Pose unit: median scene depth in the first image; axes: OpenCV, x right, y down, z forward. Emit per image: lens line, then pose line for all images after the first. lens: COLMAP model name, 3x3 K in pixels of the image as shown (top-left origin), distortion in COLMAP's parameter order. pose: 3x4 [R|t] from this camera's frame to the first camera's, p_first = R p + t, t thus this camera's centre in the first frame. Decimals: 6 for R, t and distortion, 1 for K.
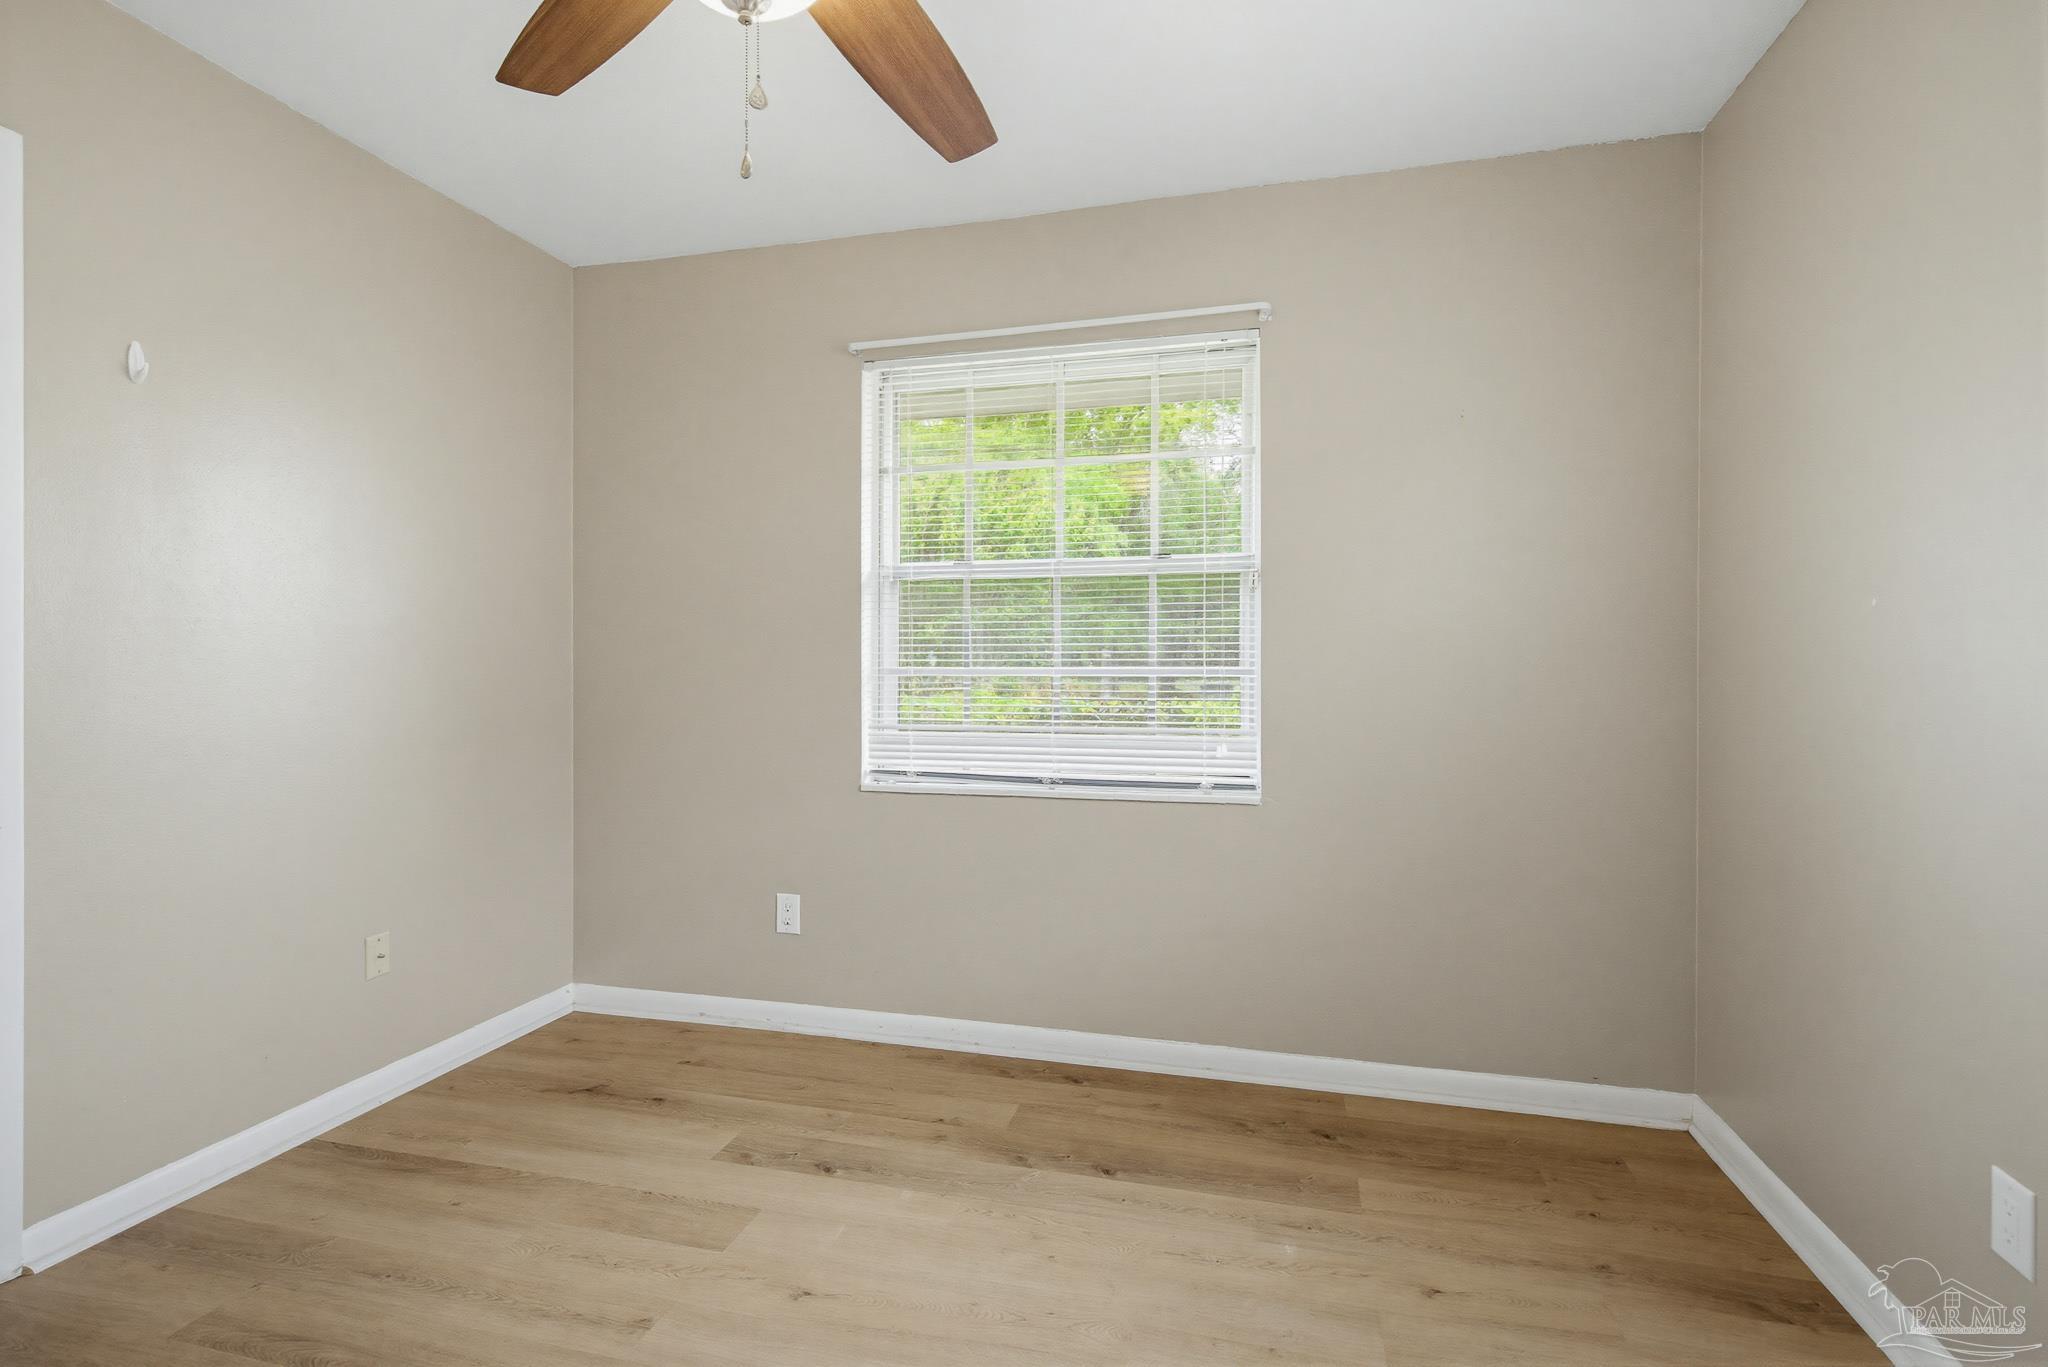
lens RADIAL K [[1002.9, 0, 1017.4], [0, 1002.9, 670.5], [0, 0, 1]] dist [0.004768, 0.001881]
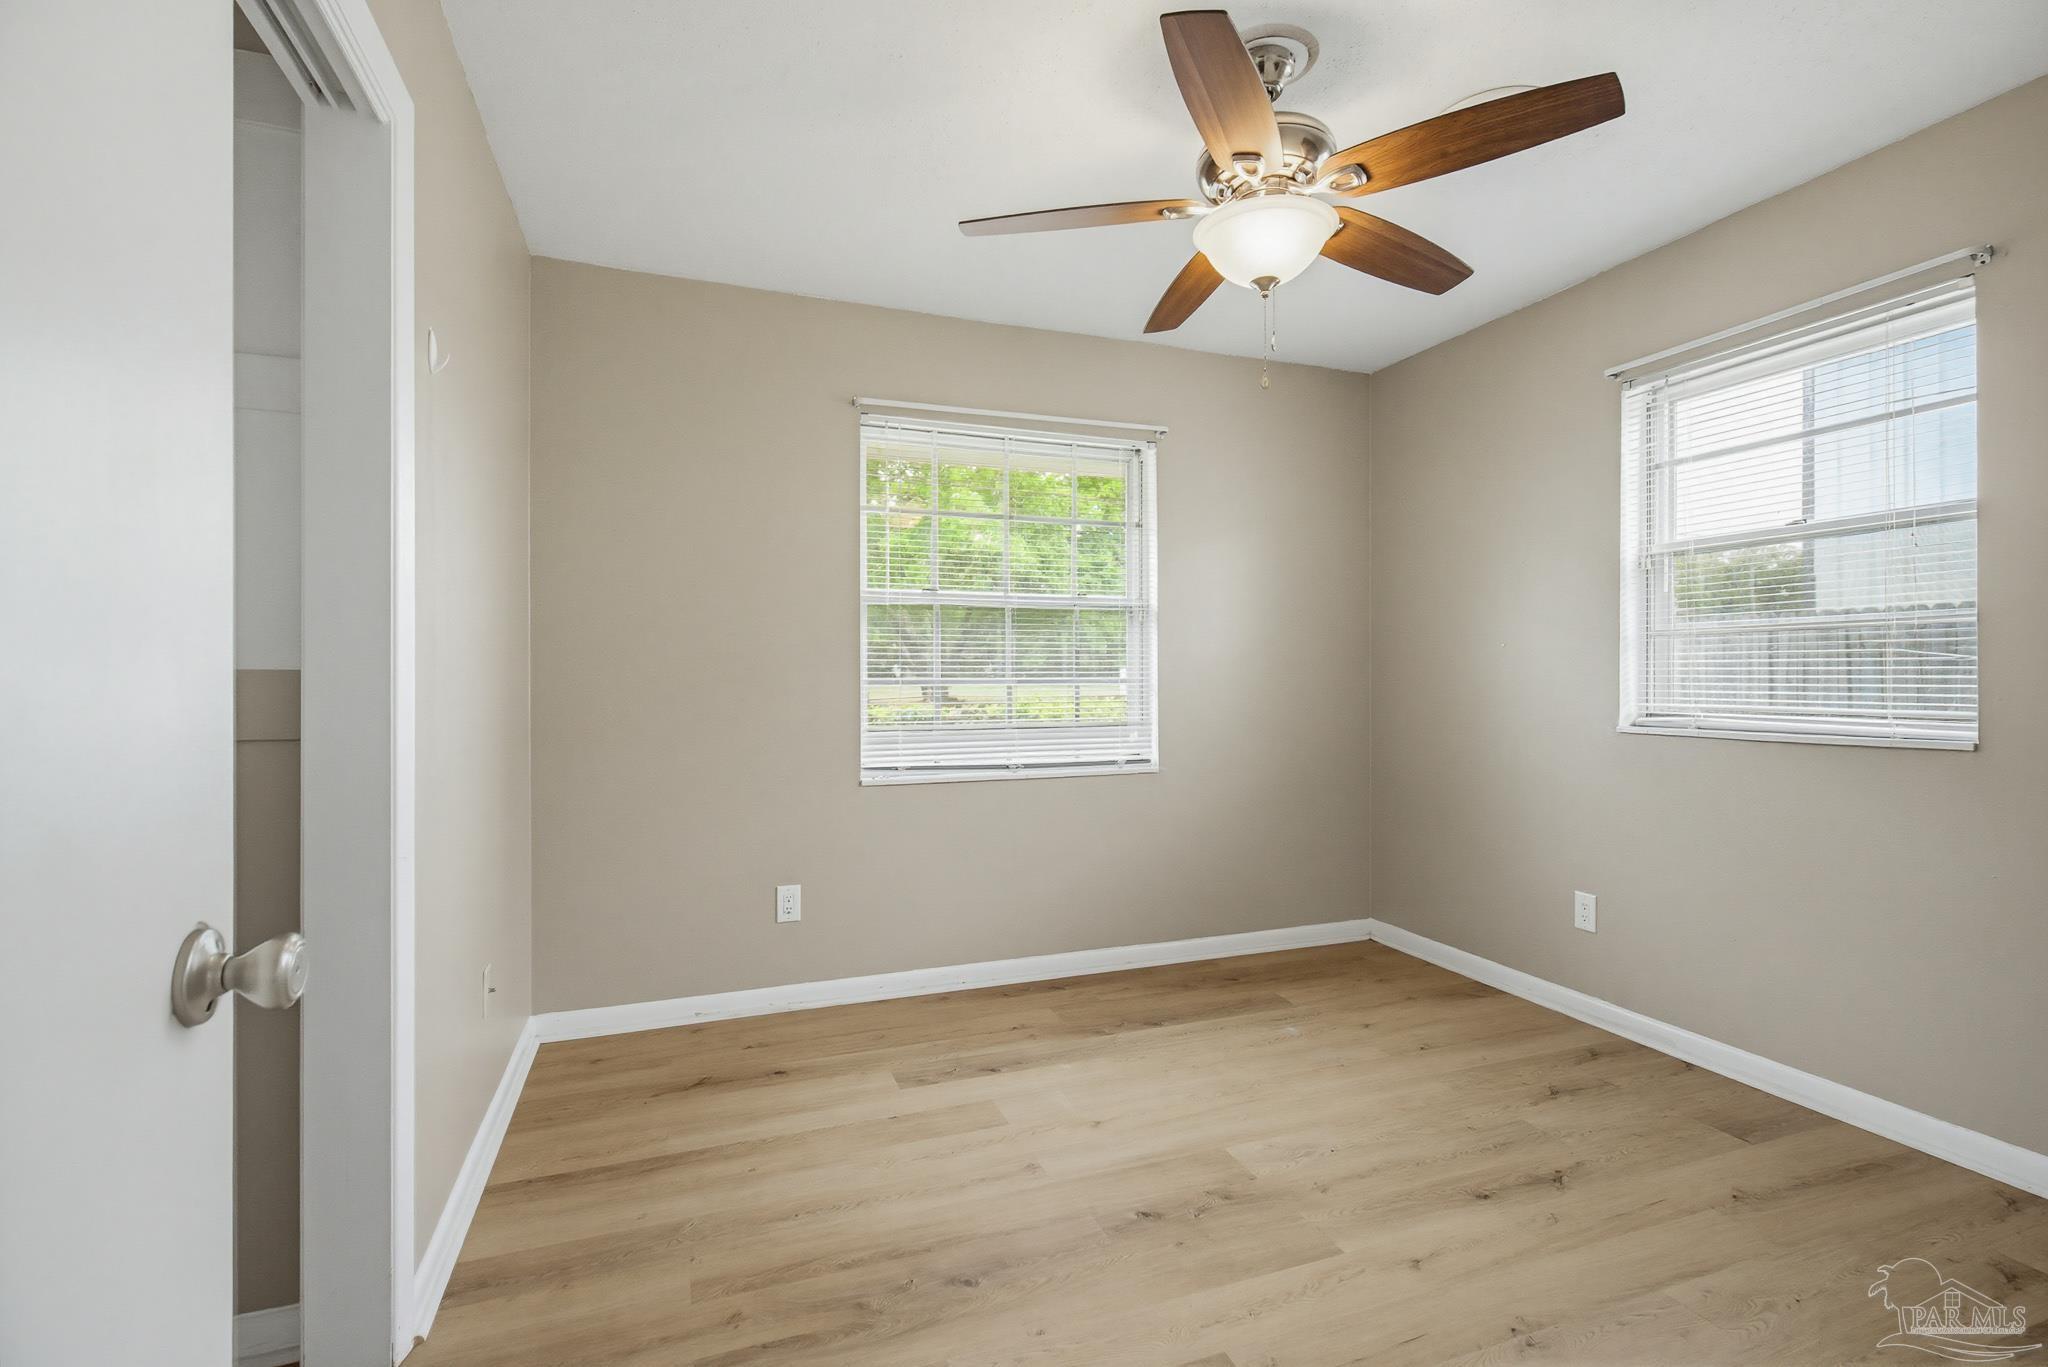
lens RADIAL K [[979.0, 0, 1036.4], [0, 979.0, 690.5], [0, 0, 1]] dist [0.004119, 0.000242]
pose [[0.798178, -0.006296, 0.602389, -0.776439], [0.011399, 0.999924, -0.004653, 0.021368], [-0.602314, 0.010581, 0.798189, -0.021606]]
